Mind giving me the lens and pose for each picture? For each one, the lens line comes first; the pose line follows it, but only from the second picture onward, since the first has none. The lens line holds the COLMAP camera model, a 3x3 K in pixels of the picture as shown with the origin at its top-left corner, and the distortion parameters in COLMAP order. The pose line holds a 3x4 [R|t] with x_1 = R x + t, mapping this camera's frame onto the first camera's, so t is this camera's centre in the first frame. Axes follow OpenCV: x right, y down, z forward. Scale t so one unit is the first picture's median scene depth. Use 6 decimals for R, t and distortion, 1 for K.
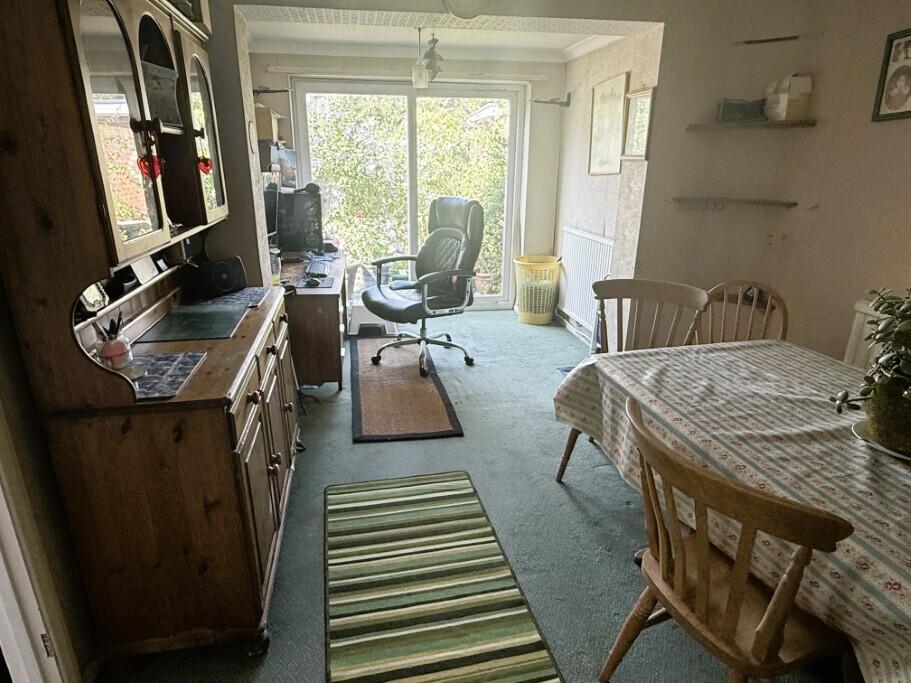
lens RADIAL K [[539.6, 0, 445.3], [0, 539.6, 344.4], [0, 0, 1]] dist [-0.004477, -0.000948]
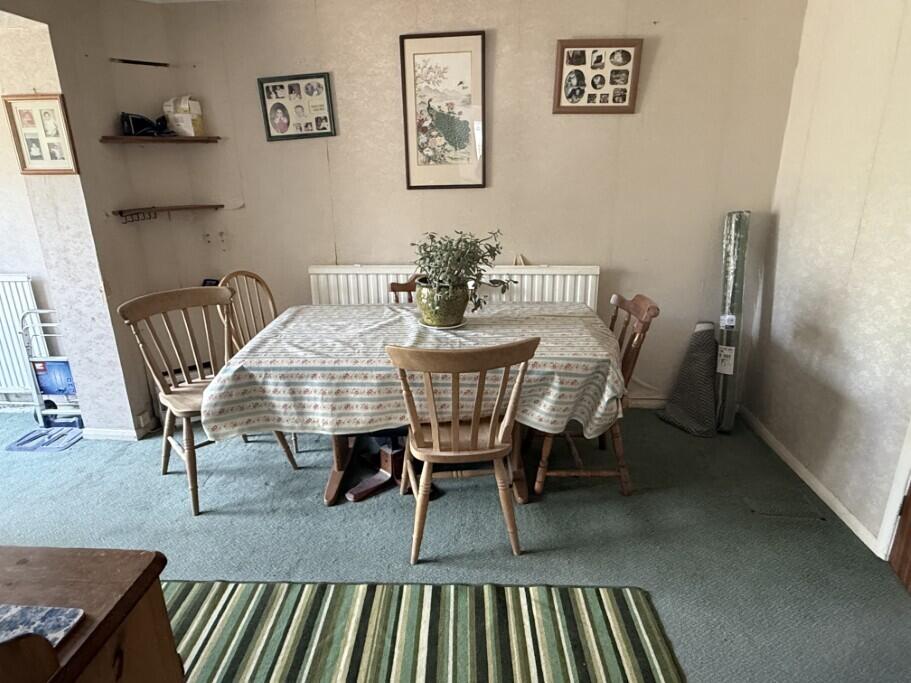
lens RADIAL K [[539.6, 0, 445.3], [0, 539.6, 344.4], [0, 0, 1]] dist [-0.004477, -0.000948]
pose [[0.241544, -0.314276, 0.918089, -0.555009], [0.331119, 0.916013, 0.226450, -0.104987], [-0.912149, 0.249299, 0.325321, 0.281080]]
